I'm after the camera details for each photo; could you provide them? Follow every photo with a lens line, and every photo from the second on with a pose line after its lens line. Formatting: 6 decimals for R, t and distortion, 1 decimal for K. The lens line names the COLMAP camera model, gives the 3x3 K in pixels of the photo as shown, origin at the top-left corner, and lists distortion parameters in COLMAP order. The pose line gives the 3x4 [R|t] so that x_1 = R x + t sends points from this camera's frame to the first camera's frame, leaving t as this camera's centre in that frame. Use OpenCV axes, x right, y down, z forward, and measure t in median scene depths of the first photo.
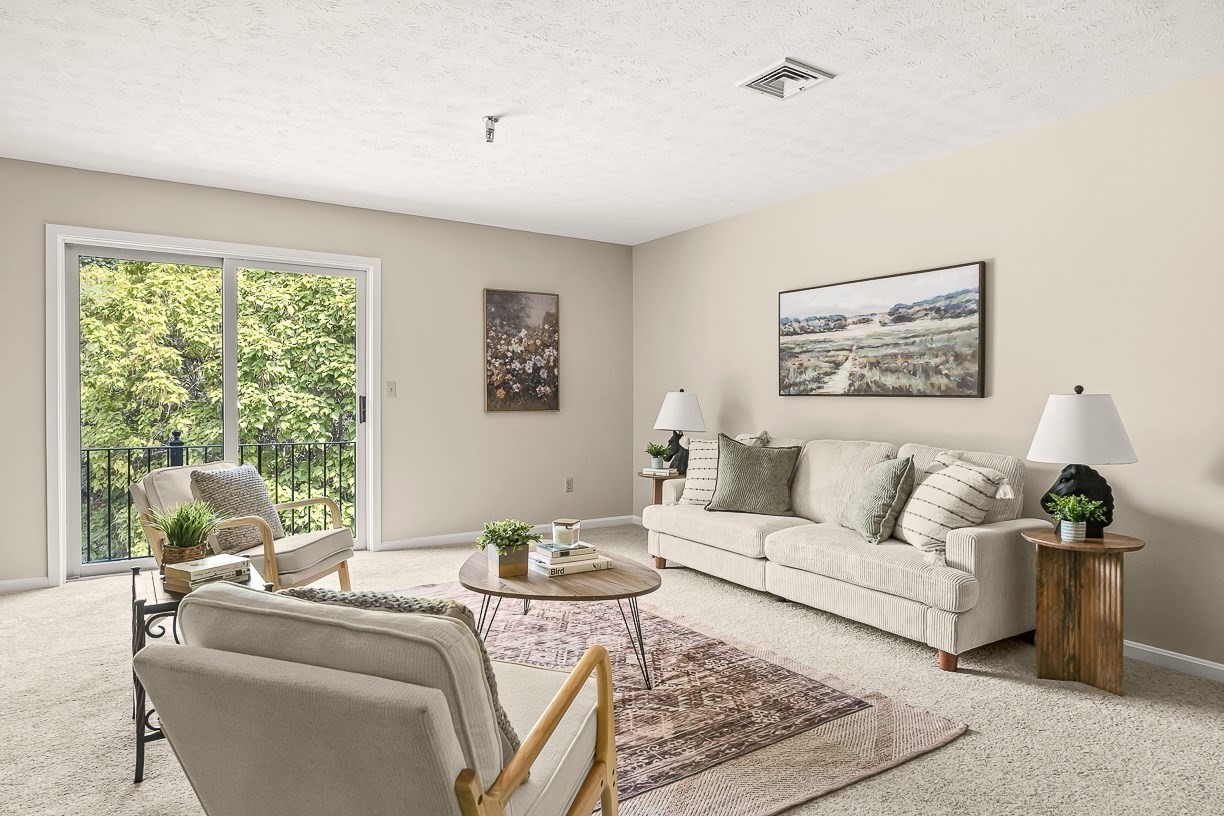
lens RADIAL K [[746.5, 0, 616.8], [0, 746.5, 407.5], [0, 0, 1]] dist [-0.006057, -0.000872]
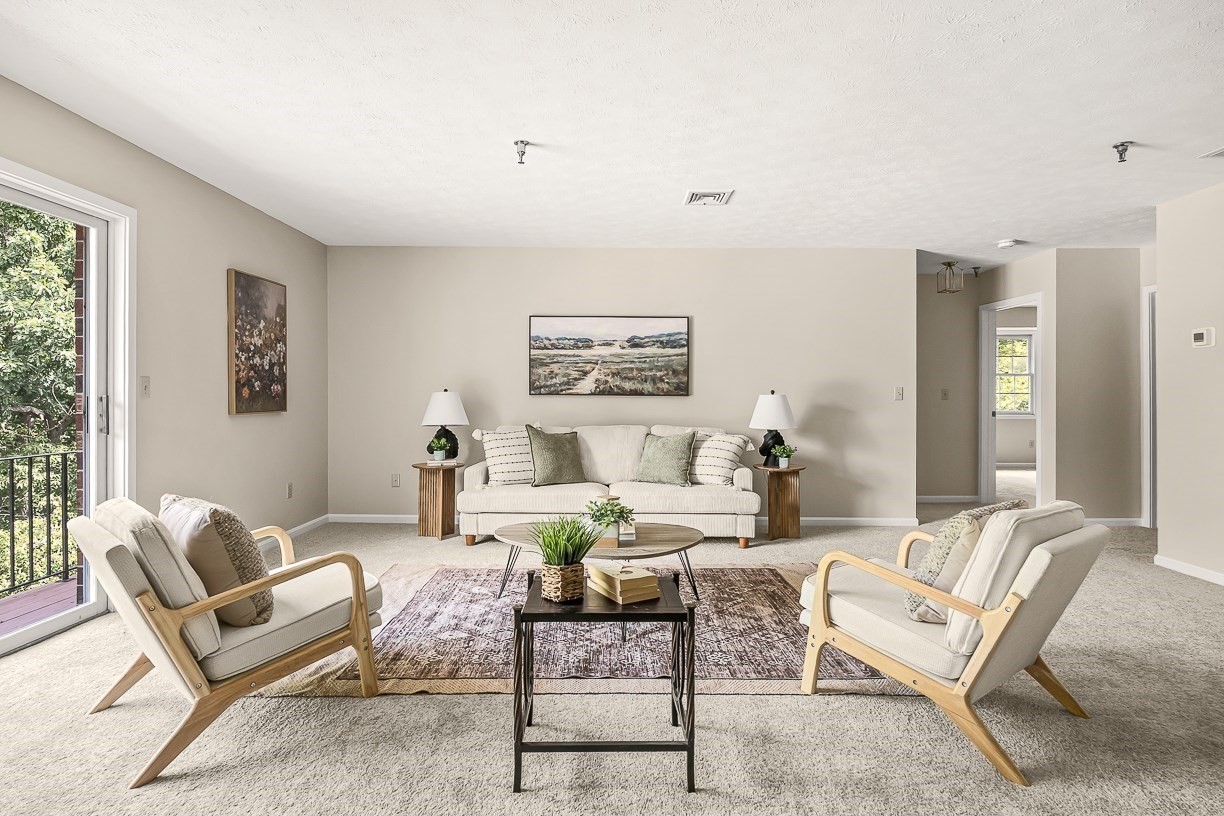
lens RADIAL K [[622.6, 0, 630.4], [0, 622.6, 395.8], [0, 0, 1]] dist [-0.014799, -0.000537]
pose [[0.524251, -0.003791, 0.851555, -0.718436], [0.011348, 0.999932, -0.002535, -0.010616], [-0.851488, 0.010993, 0.524259, 0.327836]]
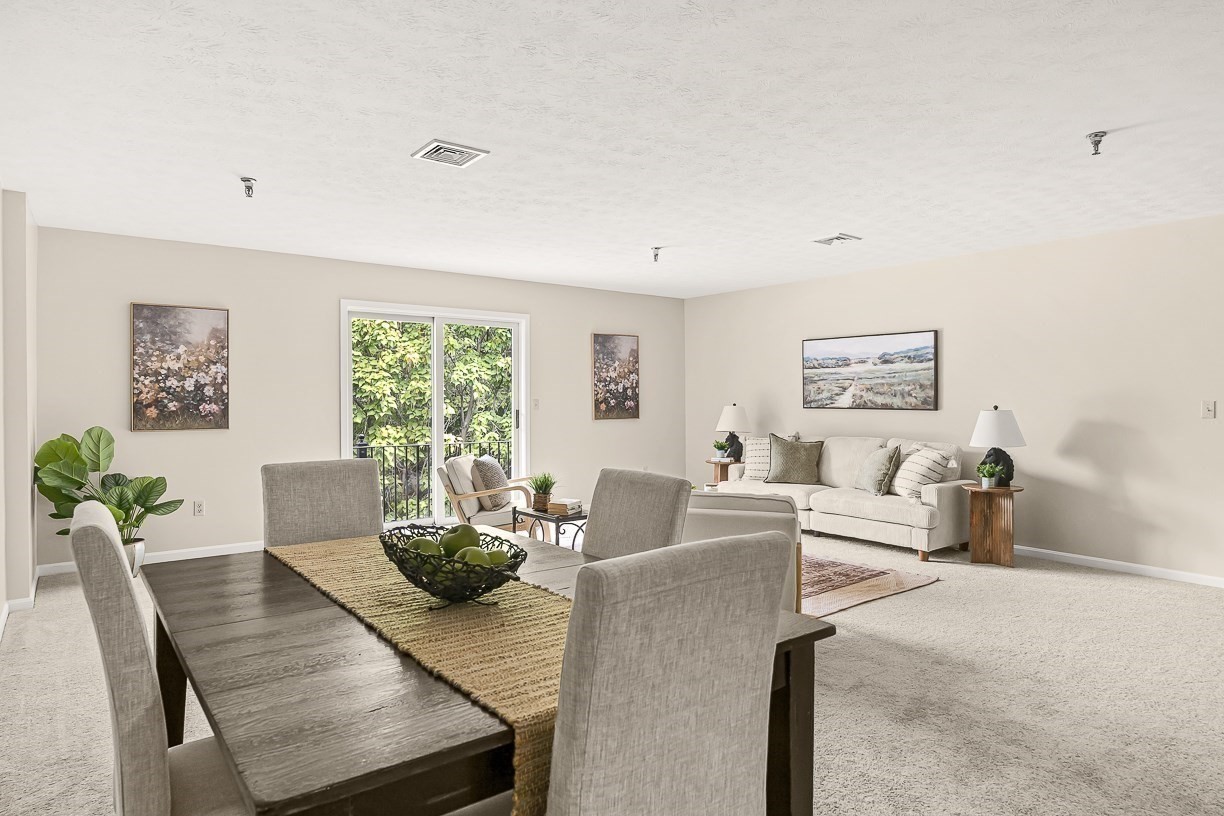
lens RADIAL K [[755.0, 0, 615.4], [0, 755.0, 401.7], [0, 0, 1]] dist [0.001206, -0.001580]
pose [[0.996293, -0.006158, 0.085803, -0.343620], [0.006951, 0.999936, -0.008942, -0.020739], [-0.085742, 0.009505, 0.996272, -0.578813]]
